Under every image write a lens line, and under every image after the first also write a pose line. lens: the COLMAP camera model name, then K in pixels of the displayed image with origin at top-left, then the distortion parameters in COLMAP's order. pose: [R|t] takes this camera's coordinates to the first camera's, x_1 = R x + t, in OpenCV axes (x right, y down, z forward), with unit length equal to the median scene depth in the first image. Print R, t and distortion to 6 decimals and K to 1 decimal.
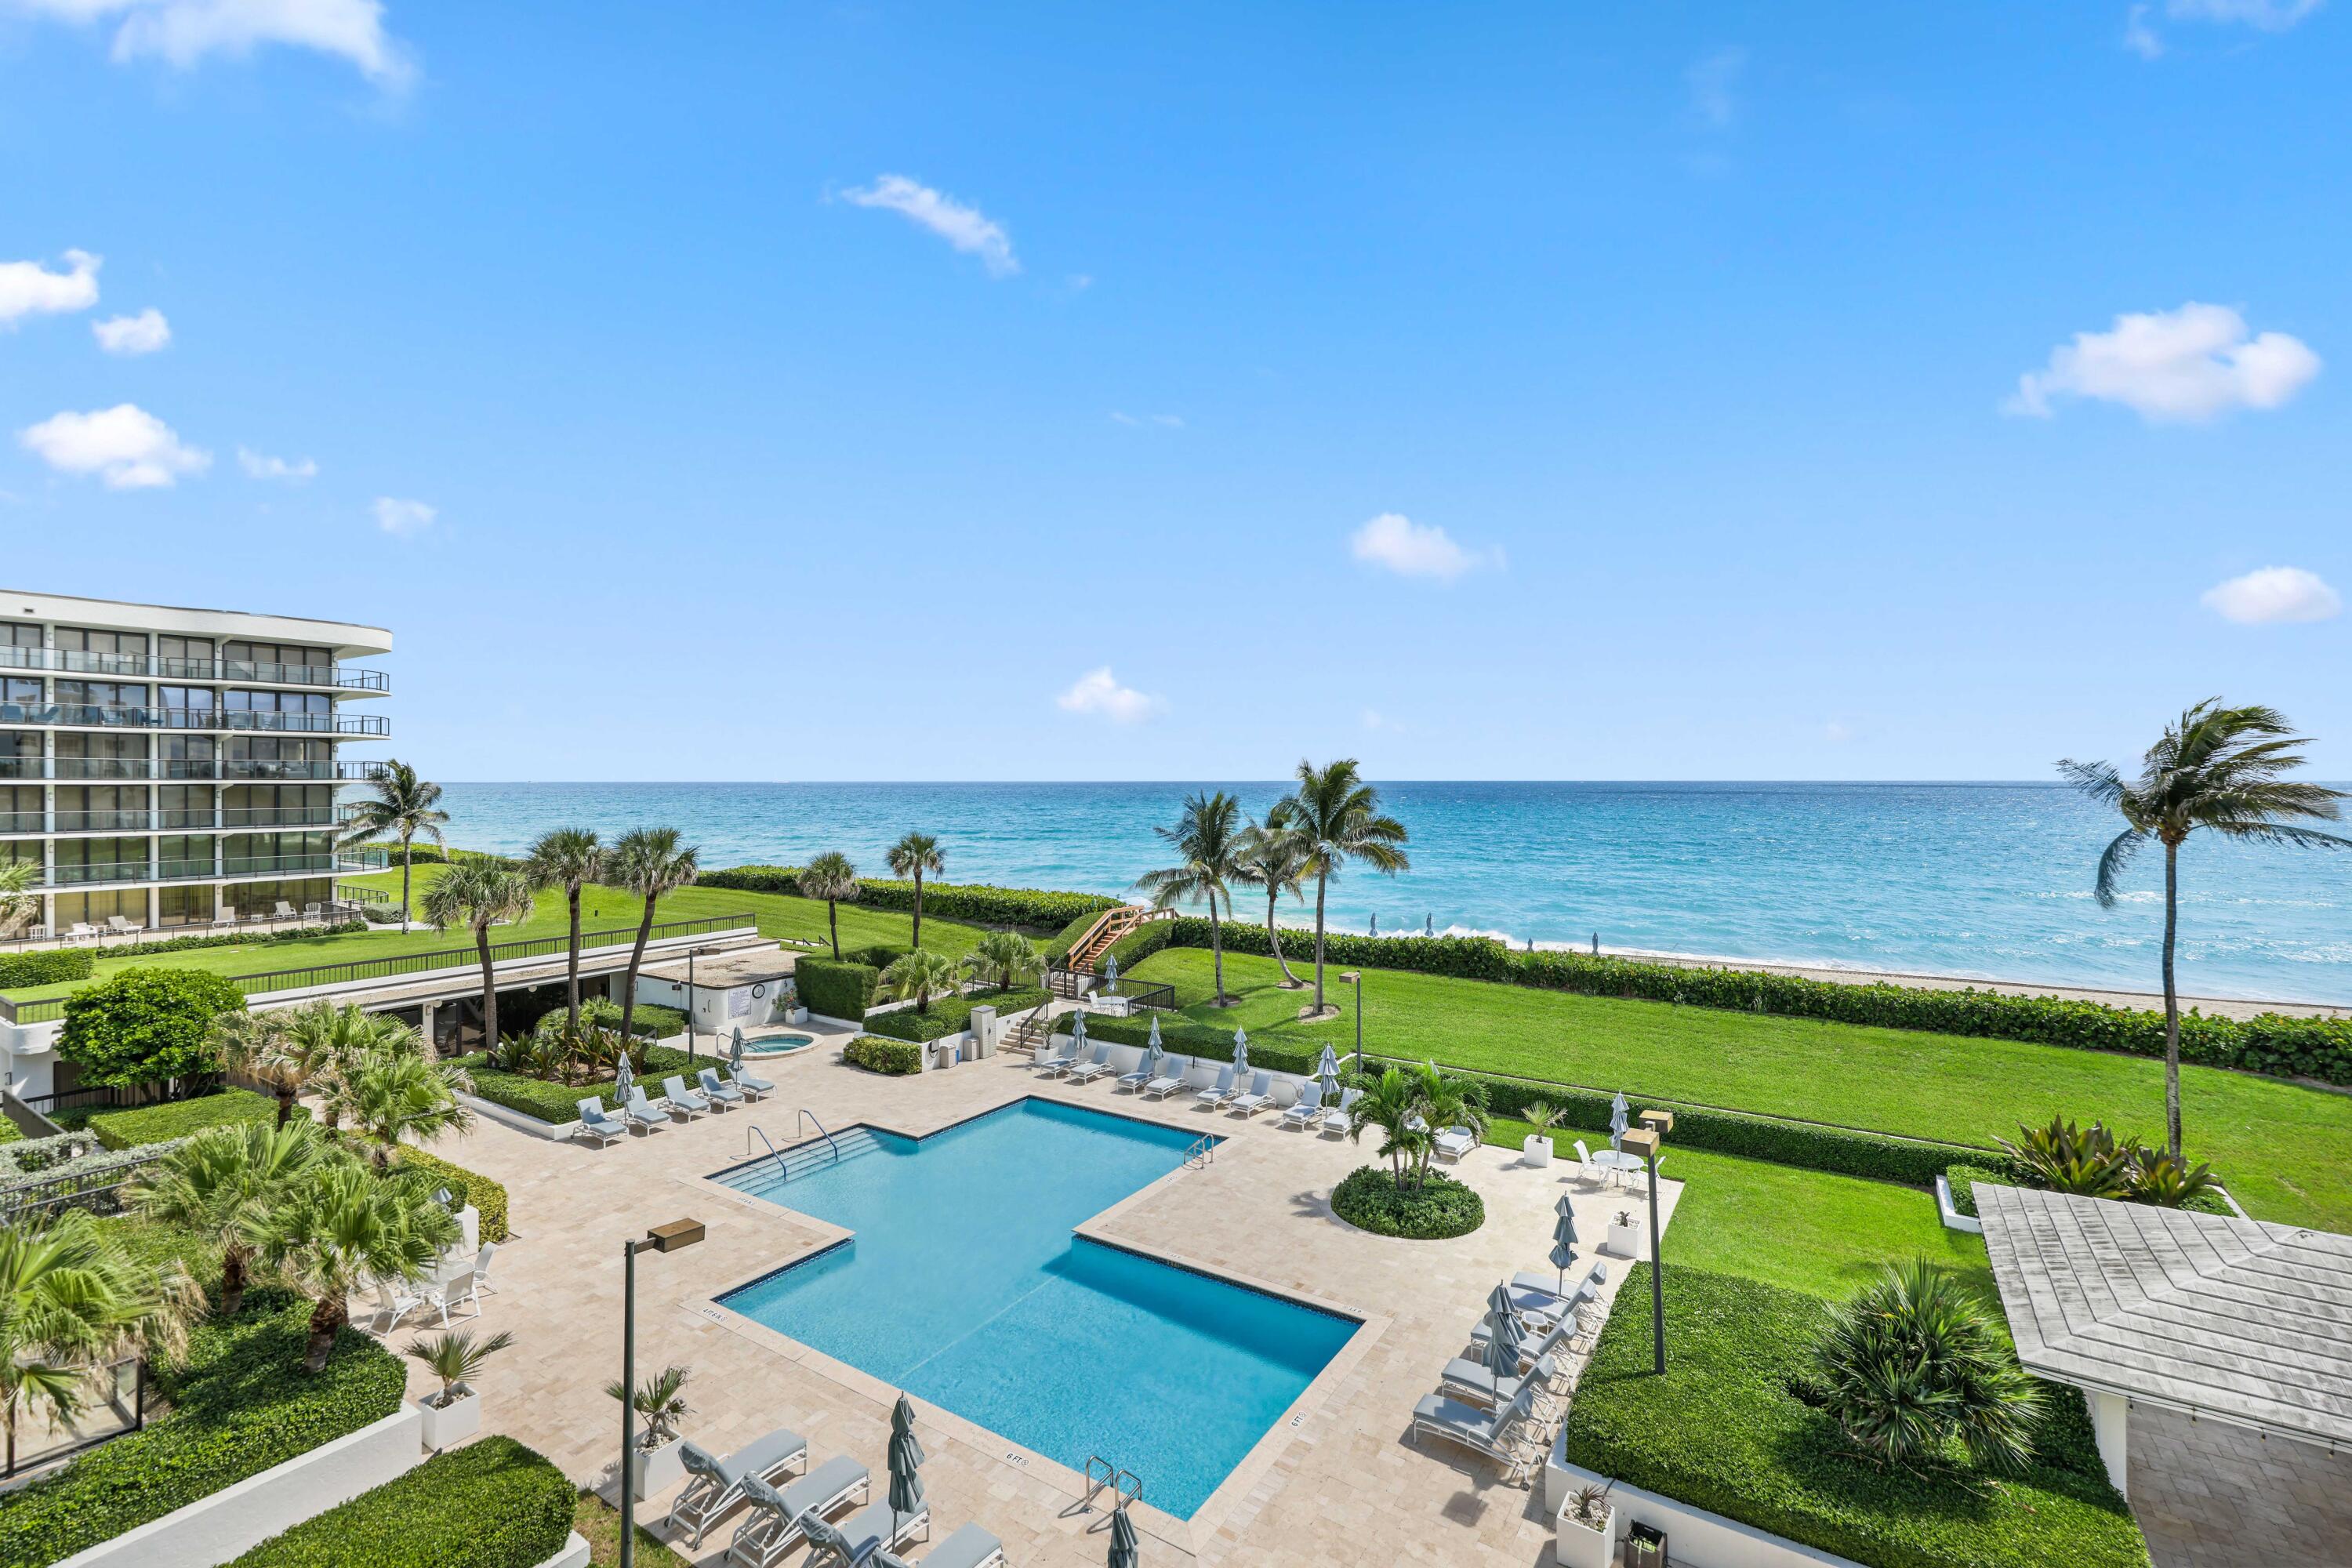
lens RADIAL K [[1041.2, 0, 1176.0], [0, 1041.2, 784.0], [0, 0, 1]] dist [0.000019, -0.000282]
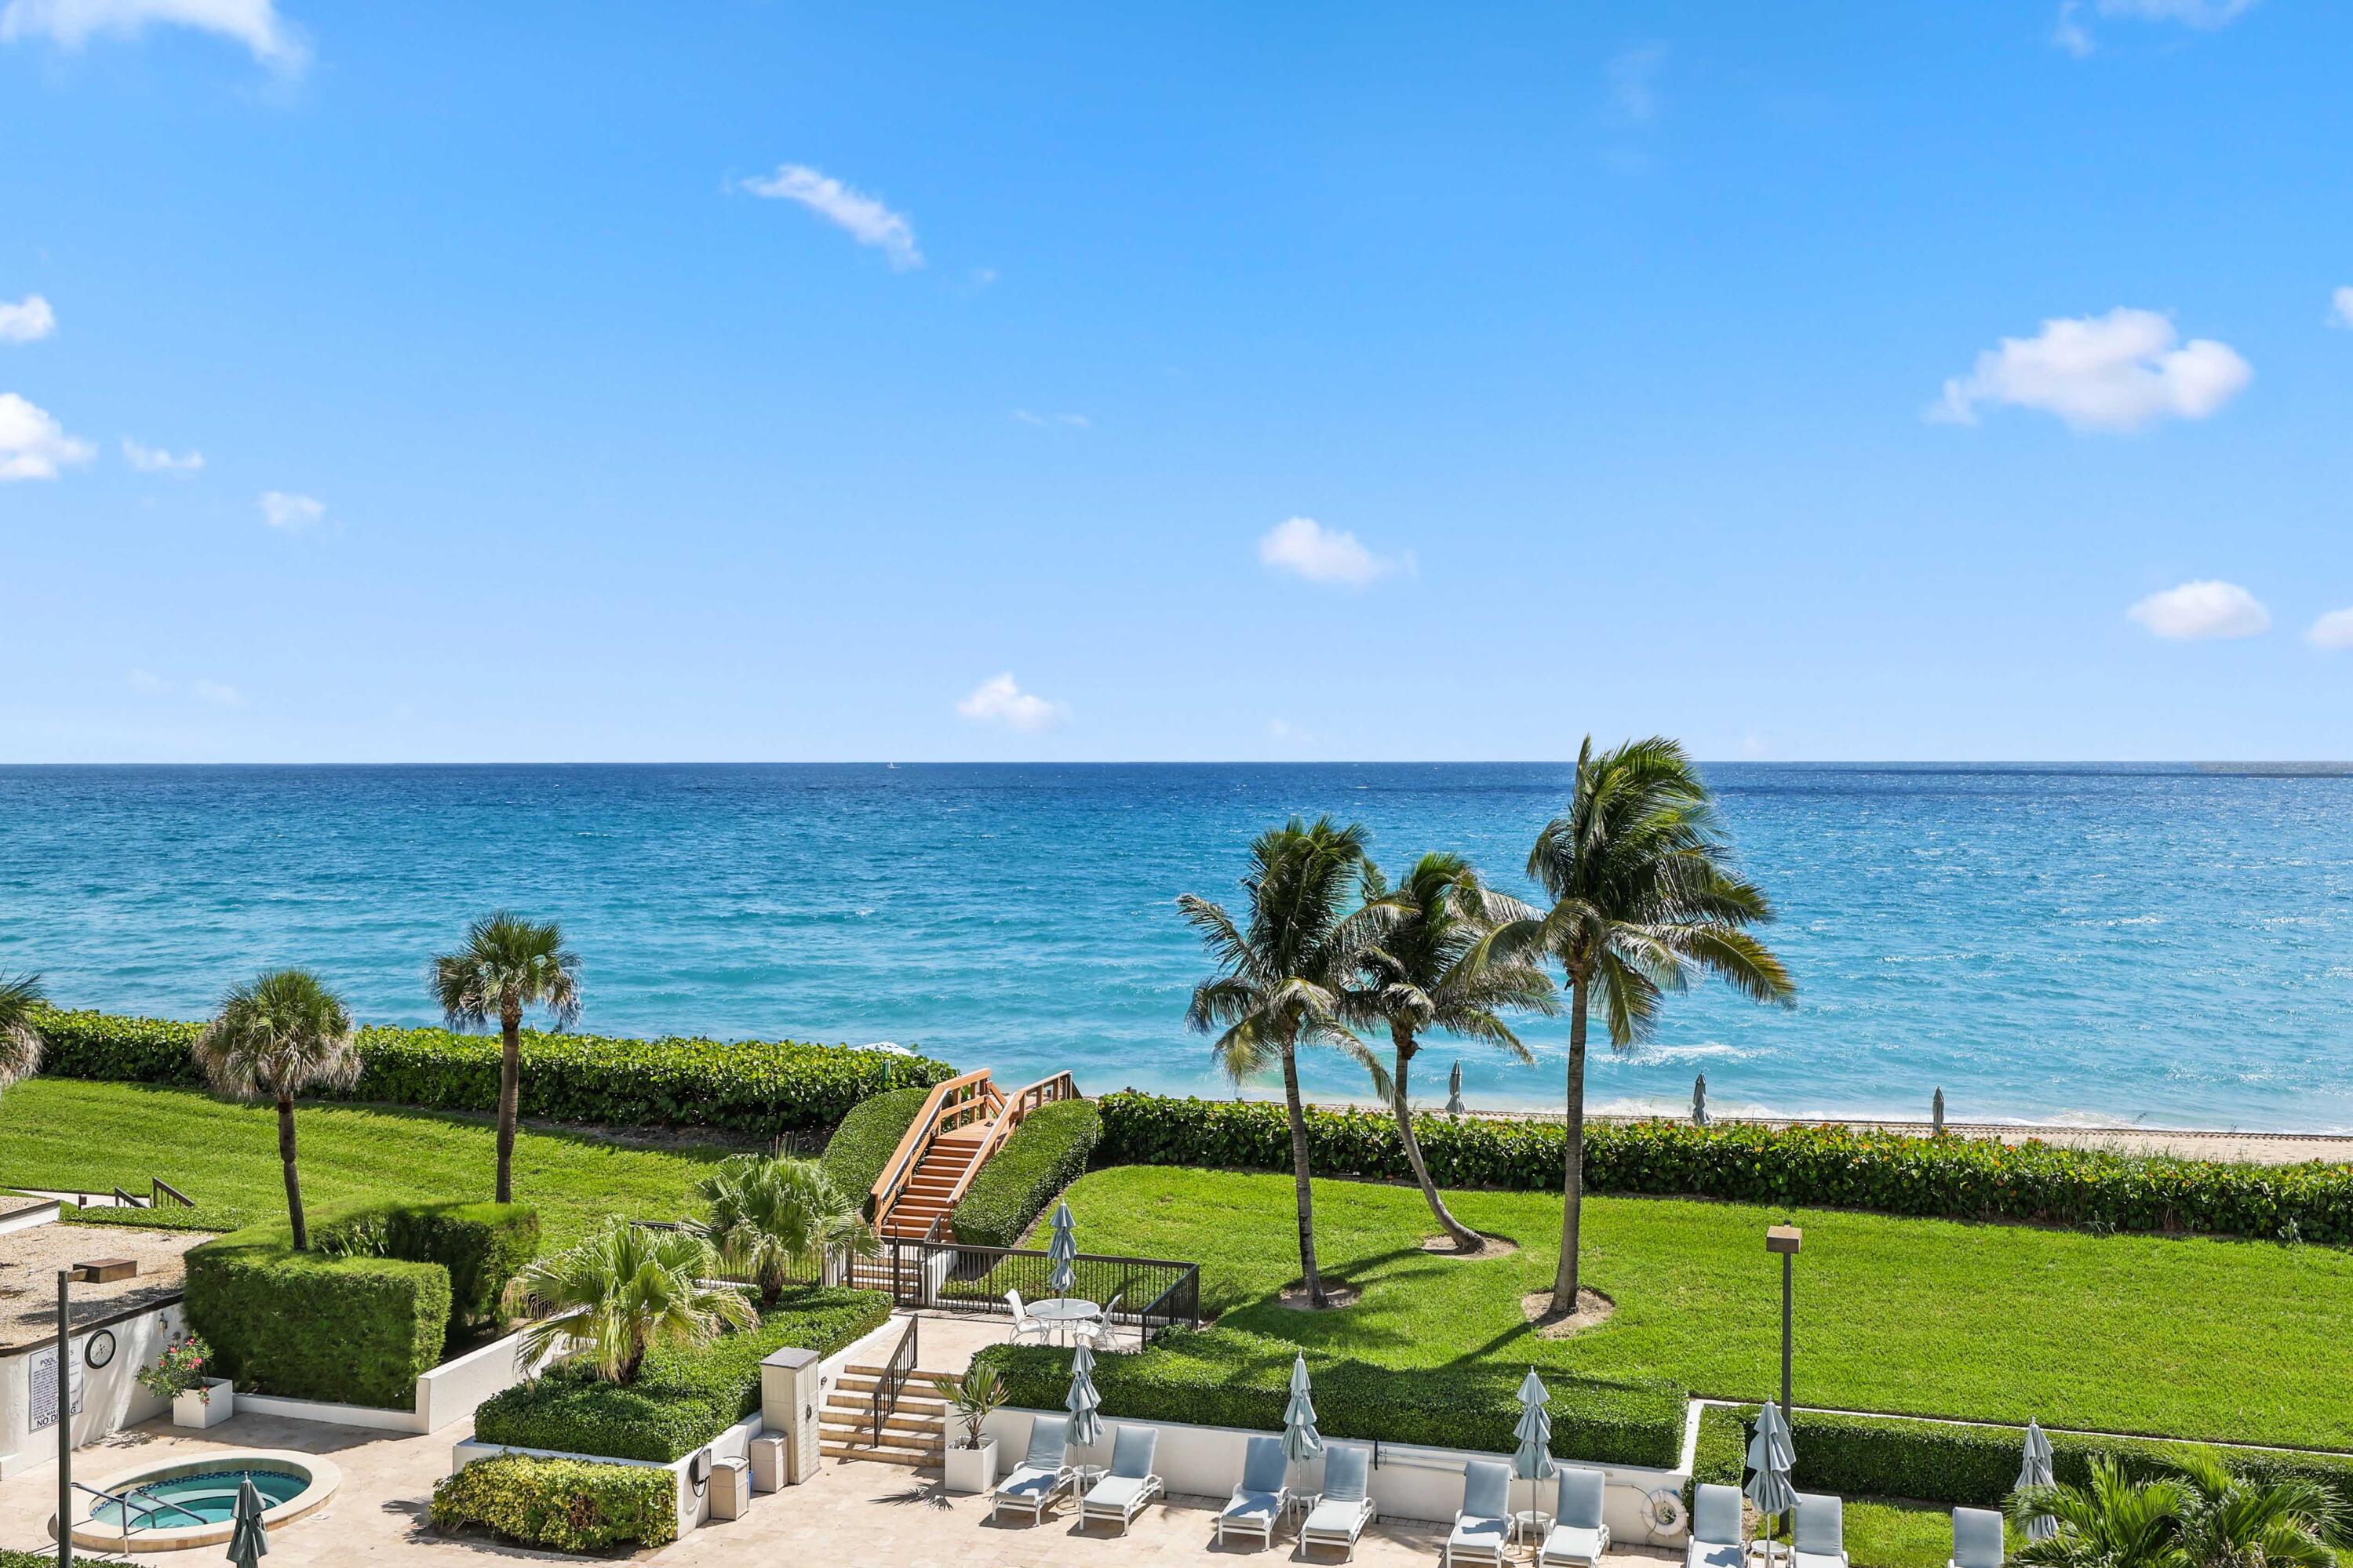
lens RADIAL K [[2108.0, 0, 1176.5], [0, 2108.0, 784.0], [0, 0, 1]] dist [0.006993, -0.003400]
pose [[0.960305, -0.003016, 0.278936, -0.270858], [0.001683, 0.999986, 0.005016, -0.008818], [-0.278947, -0.004348, 0.960297, 0.182170]]
